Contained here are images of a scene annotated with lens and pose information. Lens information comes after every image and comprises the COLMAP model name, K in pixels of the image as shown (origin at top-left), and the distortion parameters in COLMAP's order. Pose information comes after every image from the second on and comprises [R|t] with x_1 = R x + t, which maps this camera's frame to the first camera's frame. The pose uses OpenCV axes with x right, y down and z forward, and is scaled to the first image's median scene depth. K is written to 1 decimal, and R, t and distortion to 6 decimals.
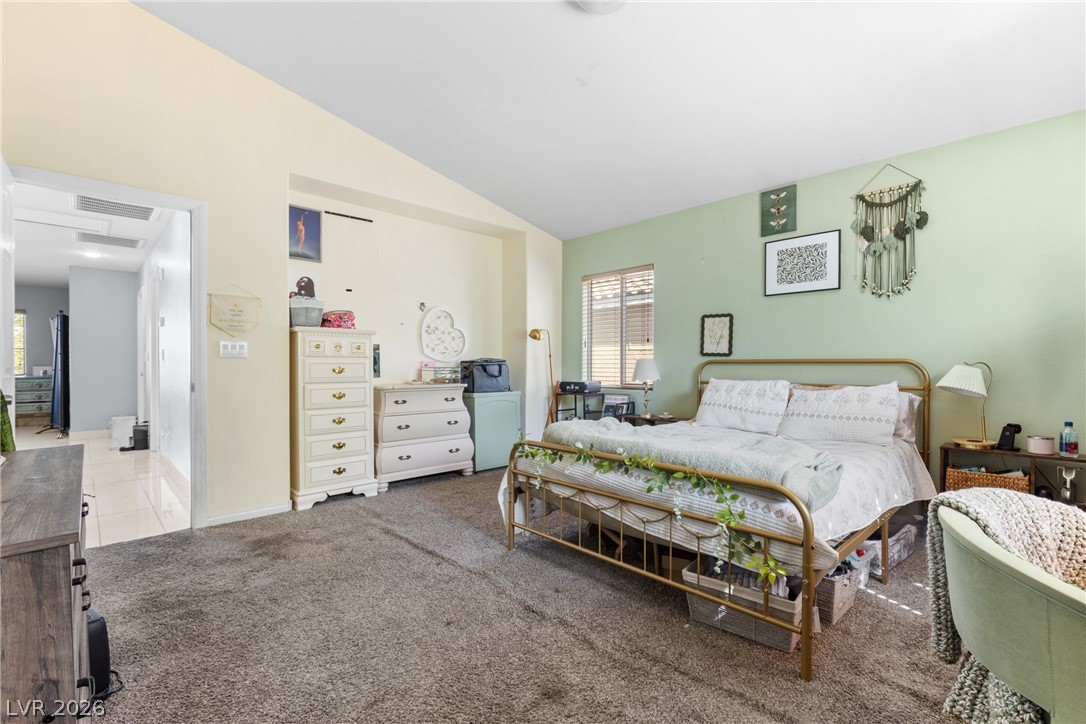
lens RADIAL K [[488.9, 0, 569.6], [0, 488.9, 371.4], [0, 0, 1]] dist [-0.002935, -0.000252]
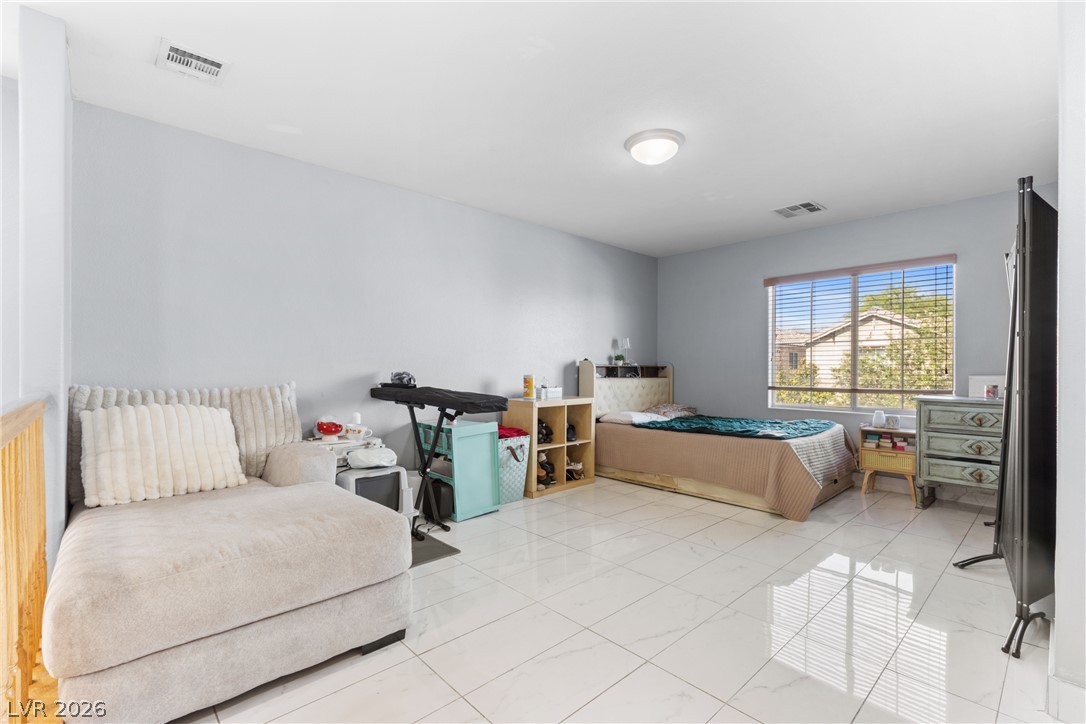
lens RADIAL K [[488.9, 0, 552.8], [0, 488.9, 366.3], [0, 0, 1]] dist [-0.002935, -0.000252]
pose [[-0.021540, 0.003400, -0.999762, -0.662732], [-0.018787, 0.999816, 0.003805, -0.013562], [0.999591, 0.018864, -0.021472, 0.643032]]
